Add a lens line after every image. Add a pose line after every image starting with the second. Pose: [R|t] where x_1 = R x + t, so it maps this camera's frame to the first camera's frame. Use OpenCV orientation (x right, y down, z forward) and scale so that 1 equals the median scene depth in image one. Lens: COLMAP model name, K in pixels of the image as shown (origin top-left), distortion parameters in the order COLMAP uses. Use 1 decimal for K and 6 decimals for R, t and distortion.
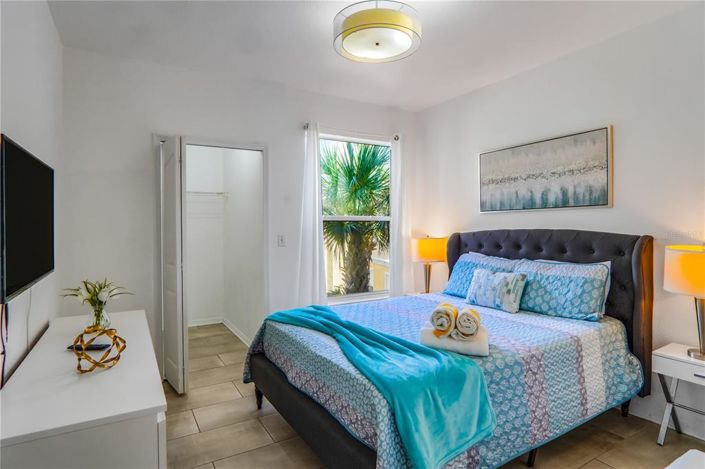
lens RADIAL K [[385.0, 0, 353.2], [0, 385.0, 231.4], [0, 0, 1]] dist [-0.002970, -0.000148]
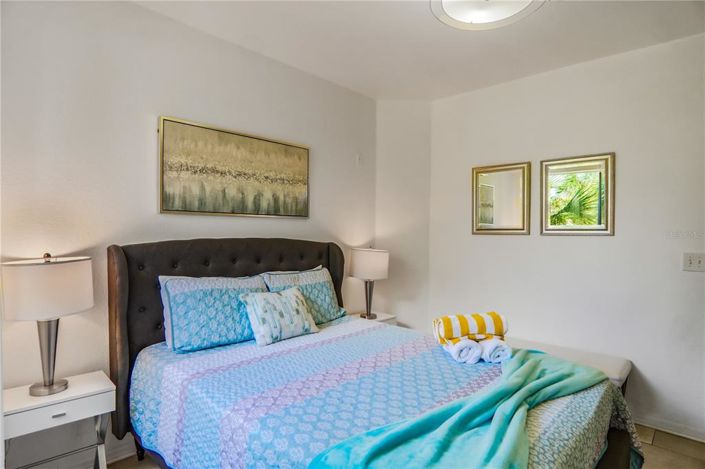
lens RADIAL K [[385.0, 0, 353.2], [0, 385.0, 231.4], [0, 0, 1]] dist [-0.002970, -0.000148]
pose [[-0.267172, 0.013505, 0.963554, -0.428107], [0.008275, 0.999897, -0.011720, -0.008896], [-0.963613, 0.004843, -0.267256, 1.051199]]
